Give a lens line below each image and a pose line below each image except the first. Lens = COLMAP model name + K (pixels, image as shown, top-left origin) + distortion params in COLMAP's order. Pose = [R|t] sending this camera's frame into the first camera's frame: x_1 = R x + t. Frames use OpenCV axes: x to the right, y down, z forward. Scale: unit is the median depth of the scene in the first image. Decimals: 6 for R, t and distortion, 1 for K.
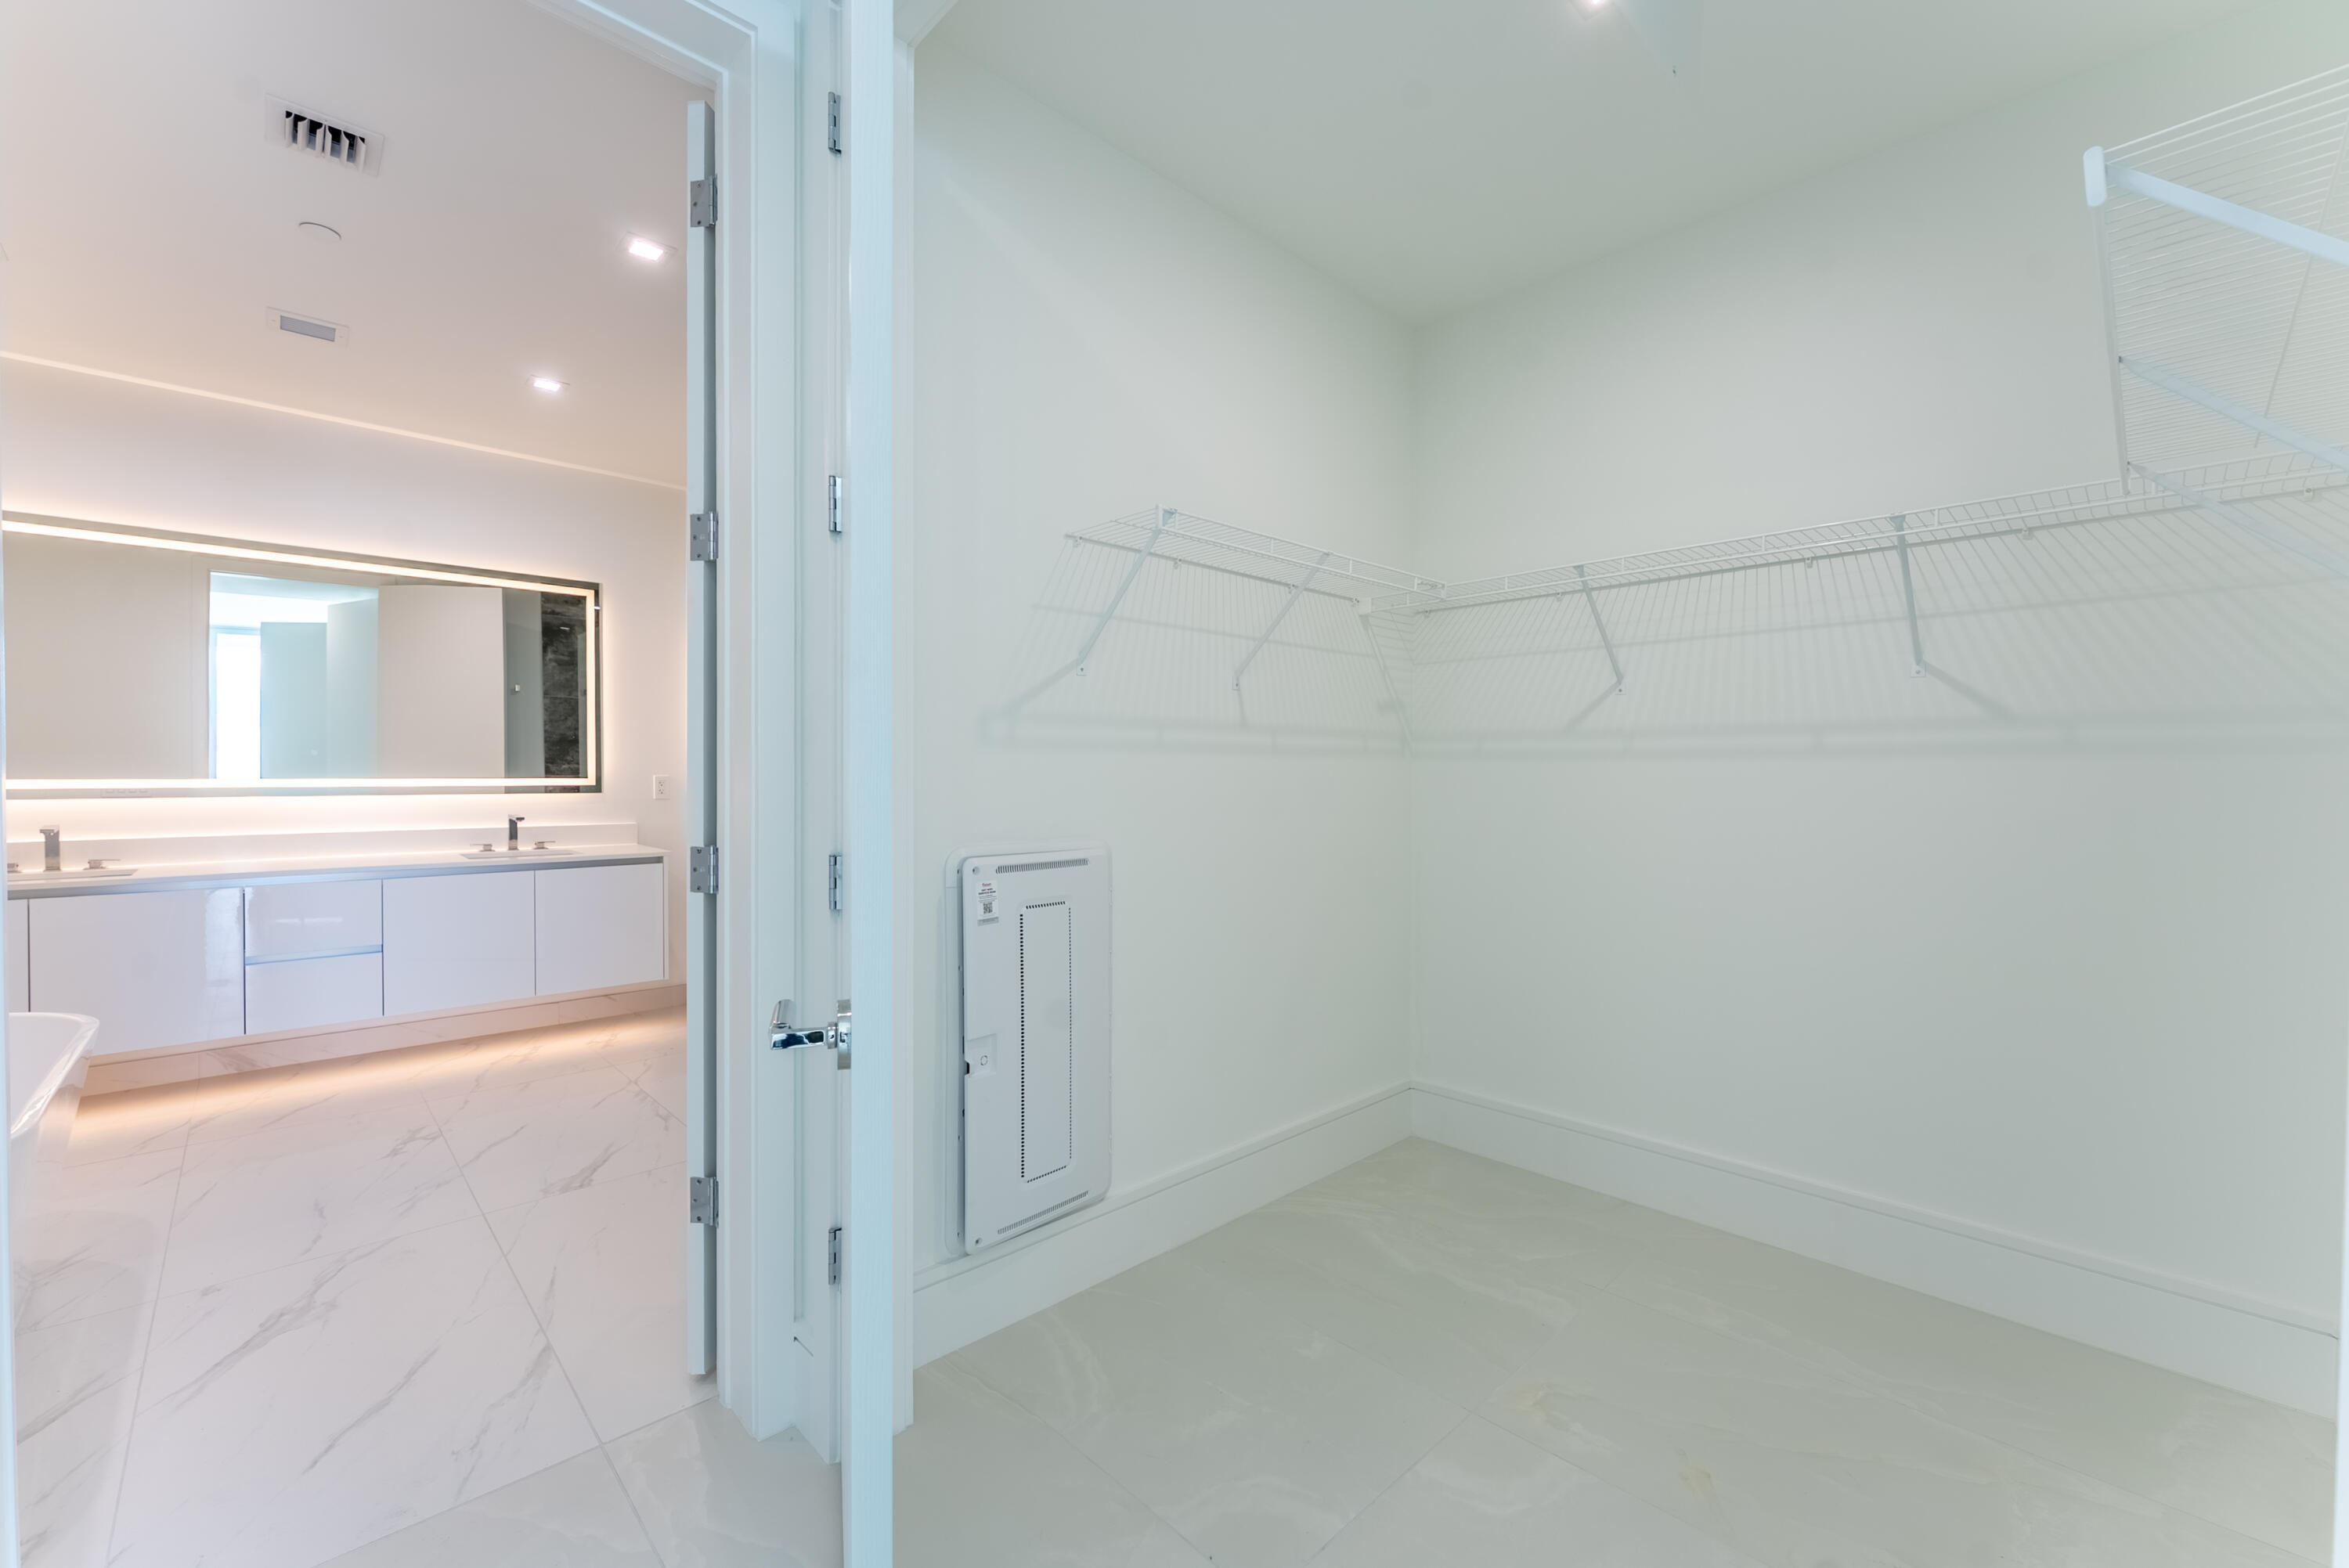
lens RADIAL K [[966.3, 0, 1161.9], [0, 966.3, 781.2], [0, 0, 1]] dist [0.002639, -0.000562]
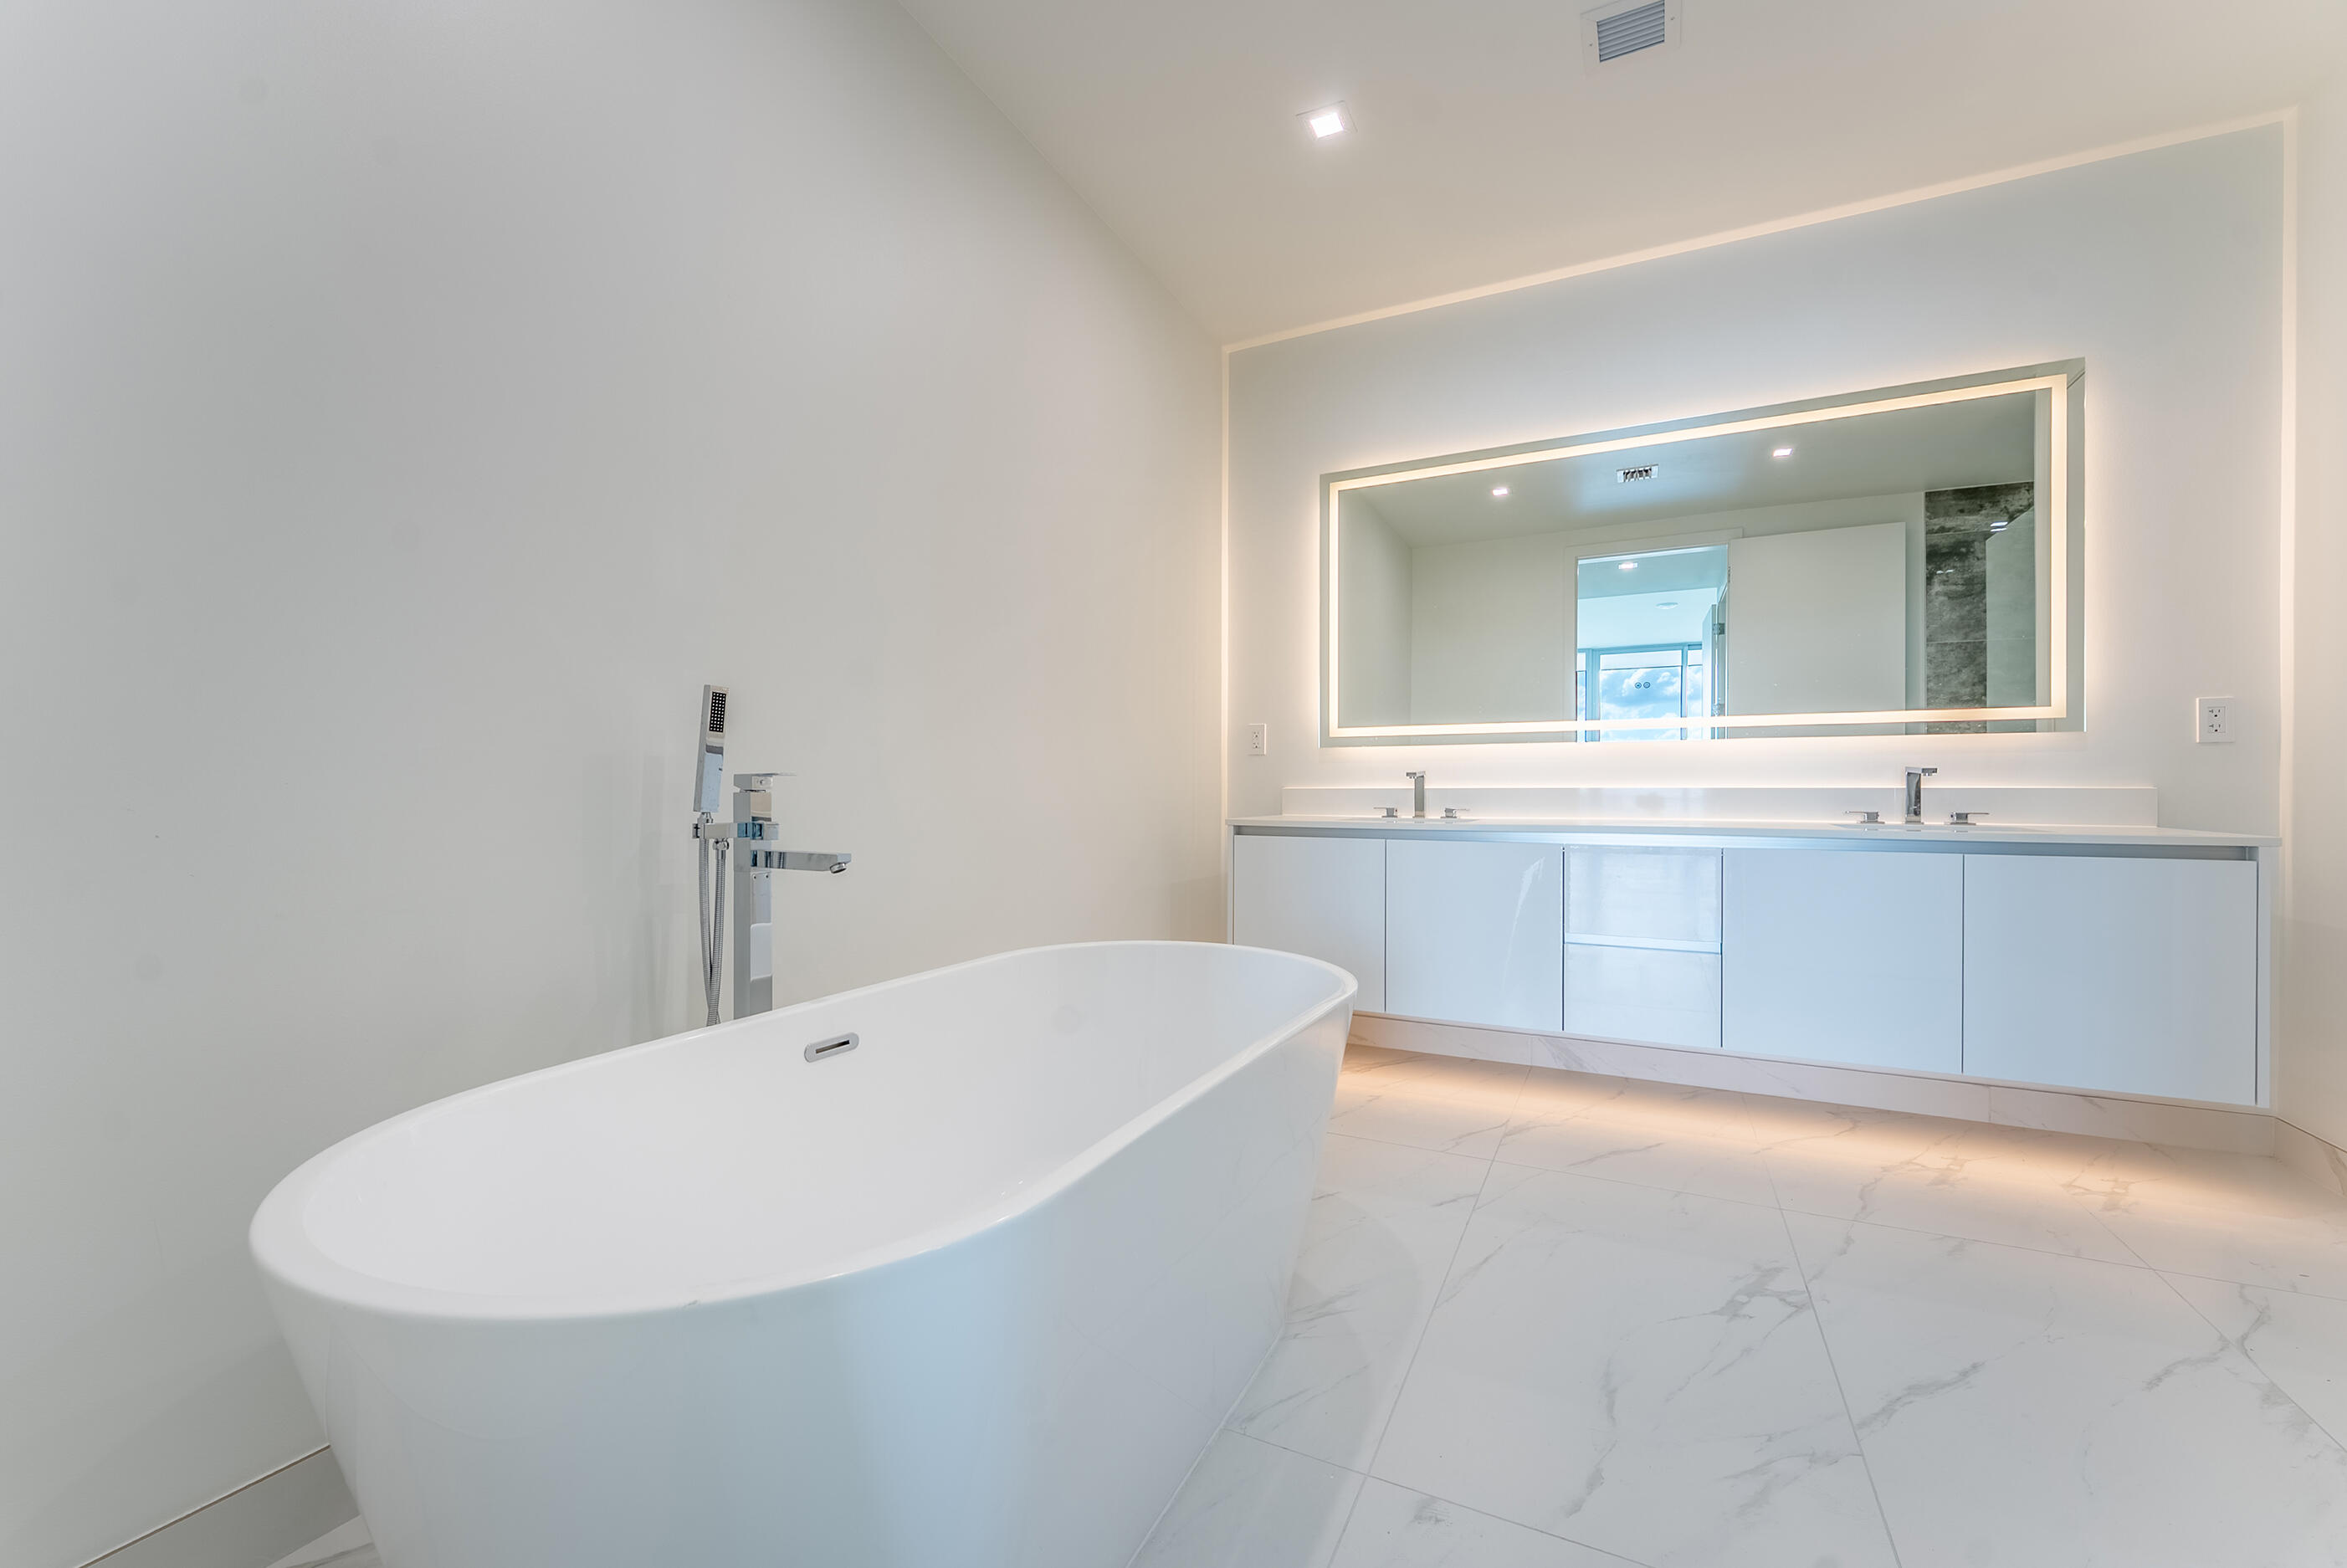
lens RADIAL K [[965.5, 0, 1158.2], [0, 965.5, 800.5], [0, 0, 1]] dist [0.002639, -0.000562]
pose [[0.349567, 0.008286, -0.936875, -0.259941], [-0.009025, 0.999944, 0.005477, 0.057776], [0.936868, 0.006541, 0.349622, 0.329938]]
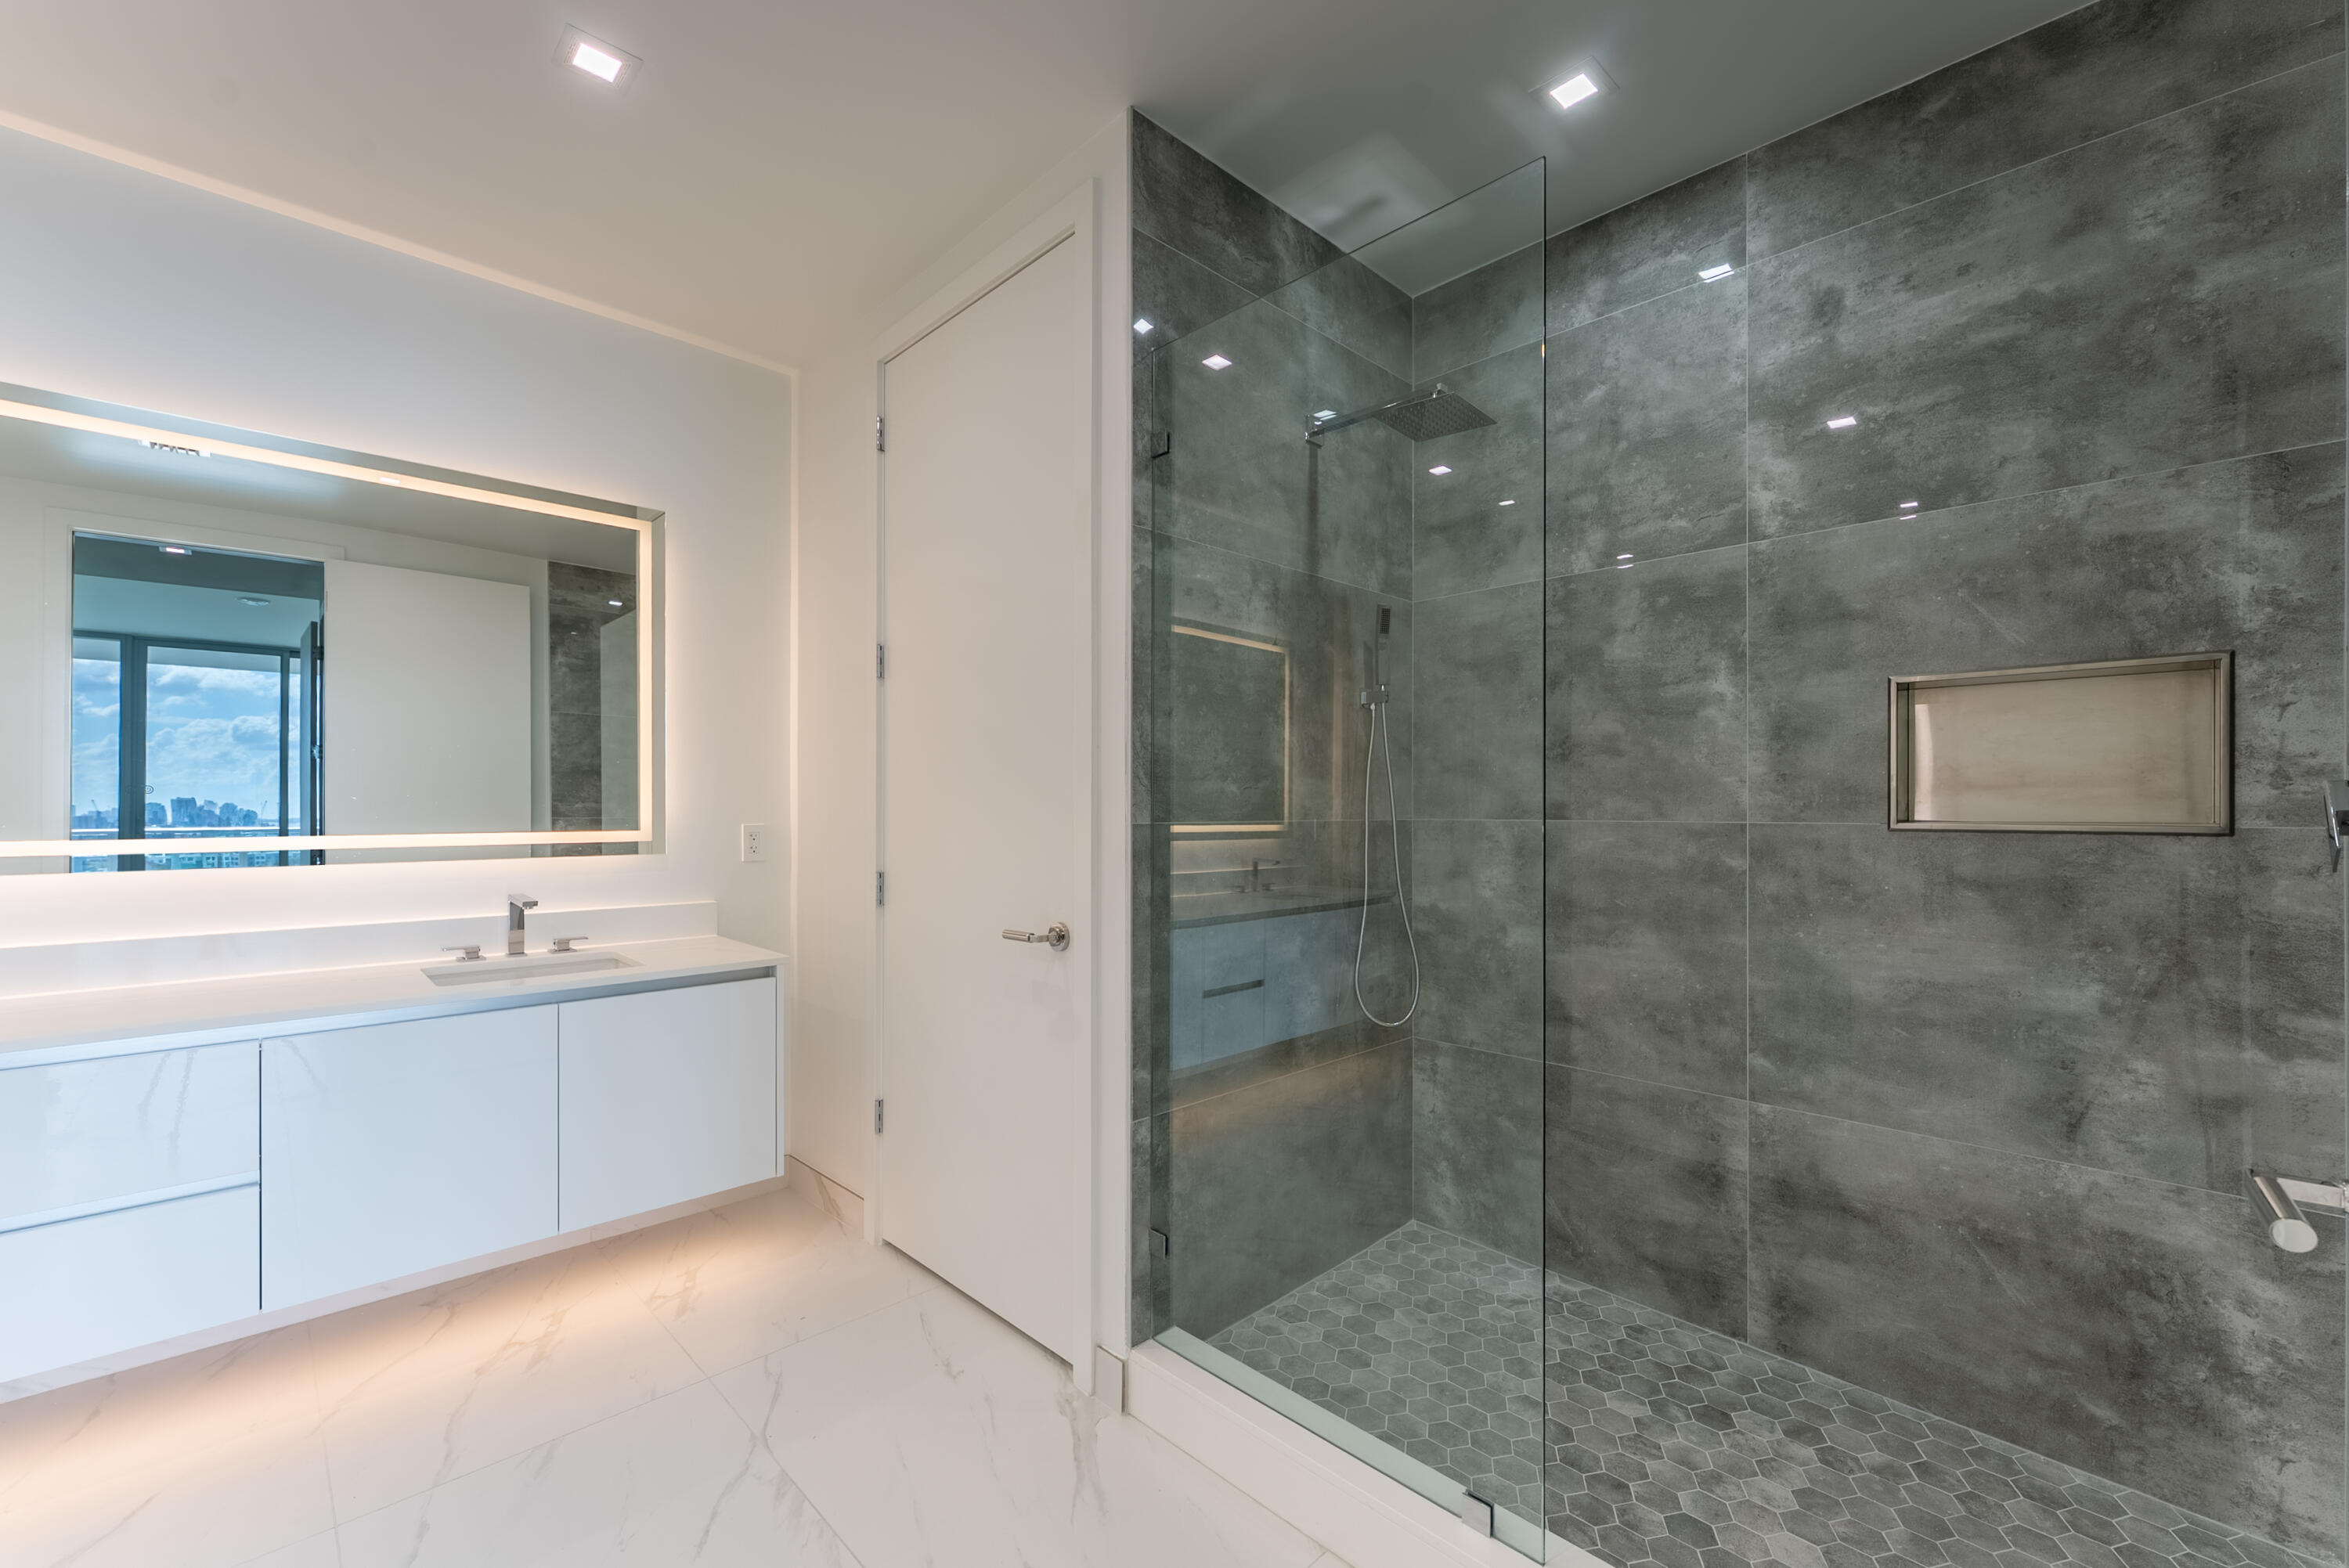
lens RADIAL K [[966.3, 0, 1181.2], [0, 966.3, 806.8], [0, 0, 1]] dist [0.002639, -0.000562]
pose [[0.999789, -0.000195, 0.020545, -0.281720], [0.000328, 0.999979, -0.006474, -0.014927], [-0.020544, 0.006479, 0.999768, 0.407416]]
